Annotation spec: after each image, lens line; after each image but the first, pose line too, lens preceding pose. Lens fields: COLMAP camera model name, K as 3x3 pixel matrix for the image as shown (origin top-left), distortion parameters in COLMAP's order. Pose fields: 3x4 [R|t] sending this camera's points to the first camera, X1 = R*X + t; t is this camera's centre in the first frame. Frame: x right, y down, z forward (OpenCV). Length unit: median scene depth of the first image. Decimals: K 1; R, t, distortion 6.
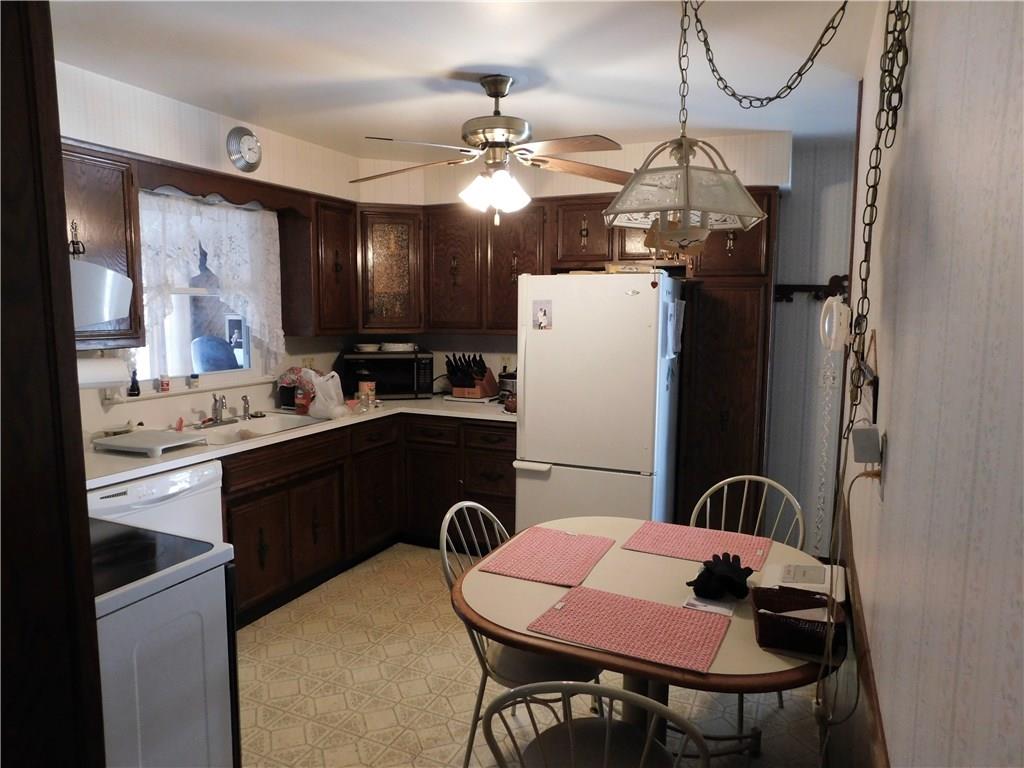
lens RADIAL K [[680.6, 0, 508.8], [0, 680.6, 382.6], [0, 0, 1]] dist [-0.031999, -0.000552]
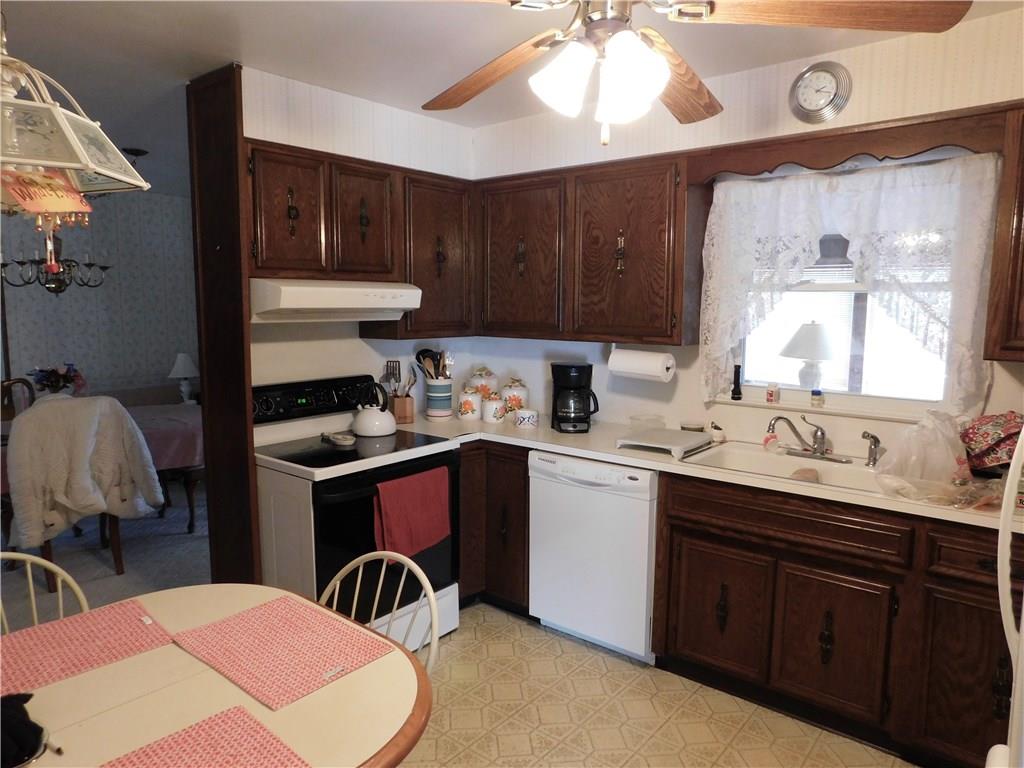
lens RADIAL K [[680.6, 0, 509.3], [0, 680.6, 384.5], [0, 0, 1]] dist [-0.031999, -0.000552]
pose [[-0.278349, 0.111715, -0.953961, 0.446057], [-0.115396, 0.982129, 0.148685, -0.107060], [0.953523, 0.151470, -0.260483, 0.947558]]
